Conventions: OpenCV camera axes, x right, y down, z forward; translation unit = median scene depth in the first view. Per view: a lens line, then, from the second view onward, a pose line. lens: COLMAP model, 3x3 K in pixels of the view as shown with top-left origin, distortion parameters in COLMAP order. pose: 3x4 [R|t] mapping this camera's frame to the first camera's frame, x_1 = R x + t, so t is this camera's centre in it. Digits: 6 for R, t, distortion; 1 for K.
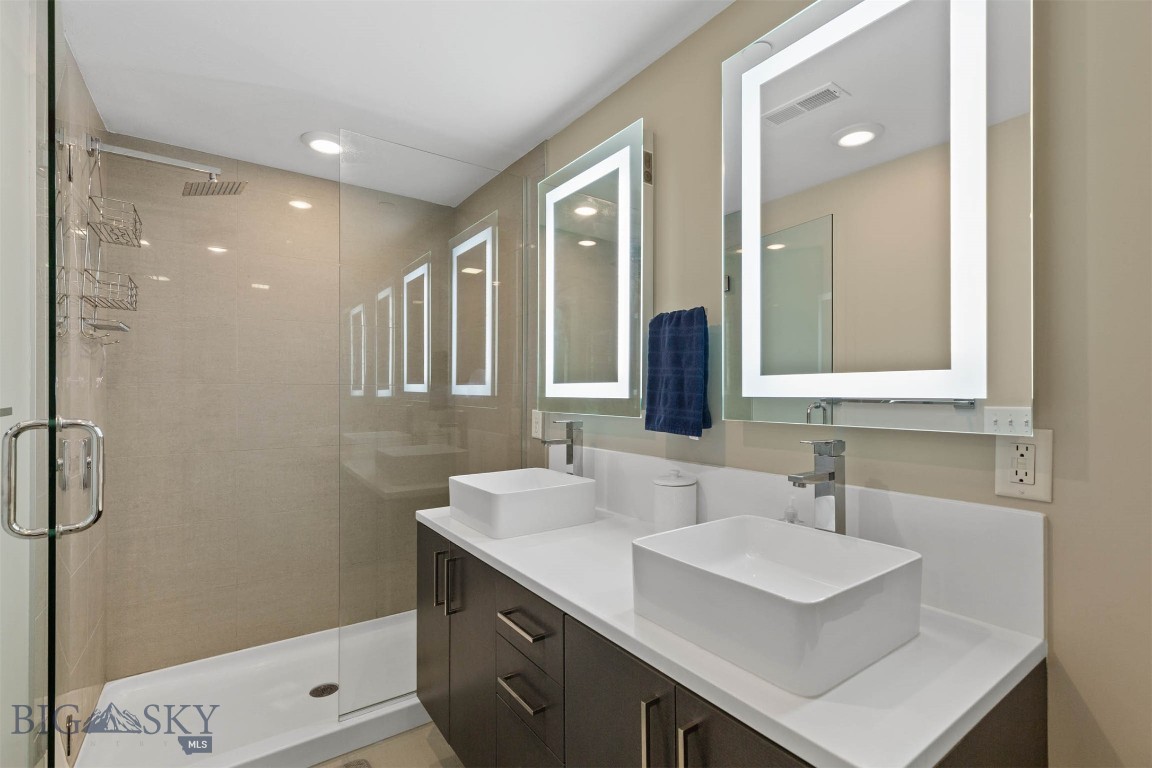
lens RADIAL K [[524.0, 0, 578.2], [0, 524.0, 381.0], [0, 0, 1]] dist [0.003128, 0.000803]
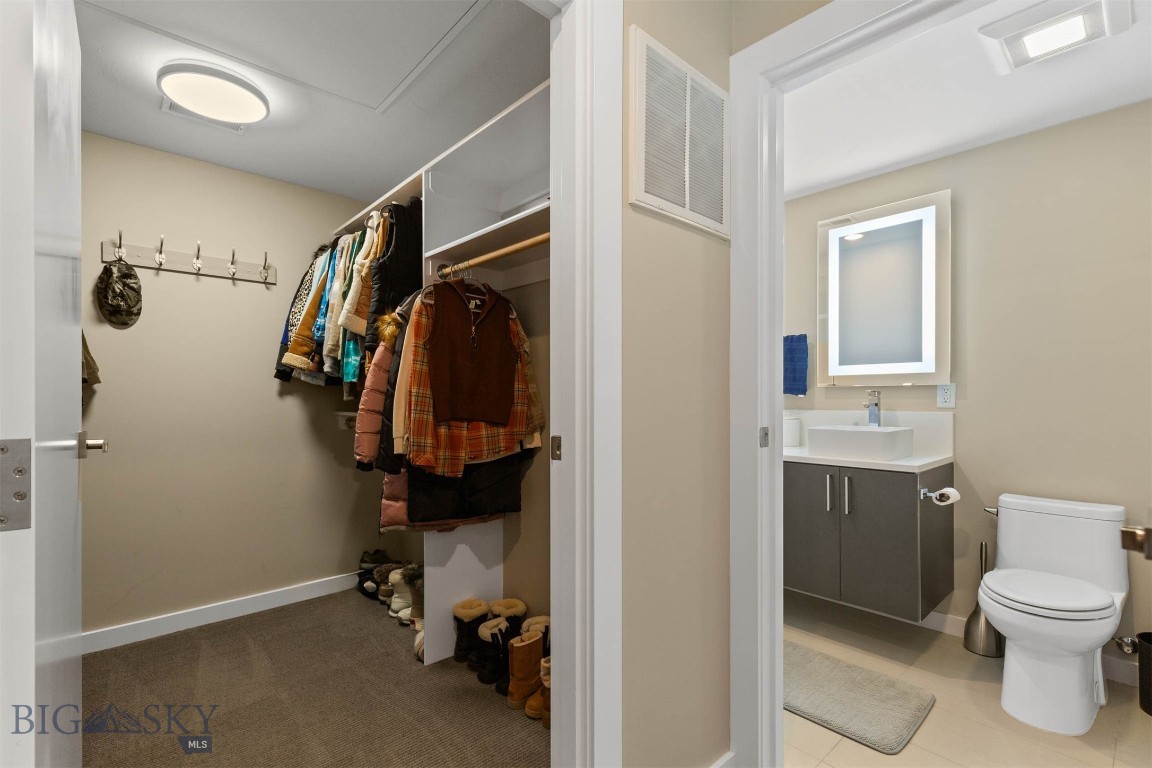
lens RADIAL K [[524.0, 0, 580.1], [0, 524.0, 394.5], [0, 0, 1]] dist [0.003128, 0.000803]
pose [[0.991286, -0.000282, 0.131729, -1.186729], [-0.000820, 0.999965, 0.008311, 0.107675], [-0.131727, -0.008346, 0.991251, -1.234700]]
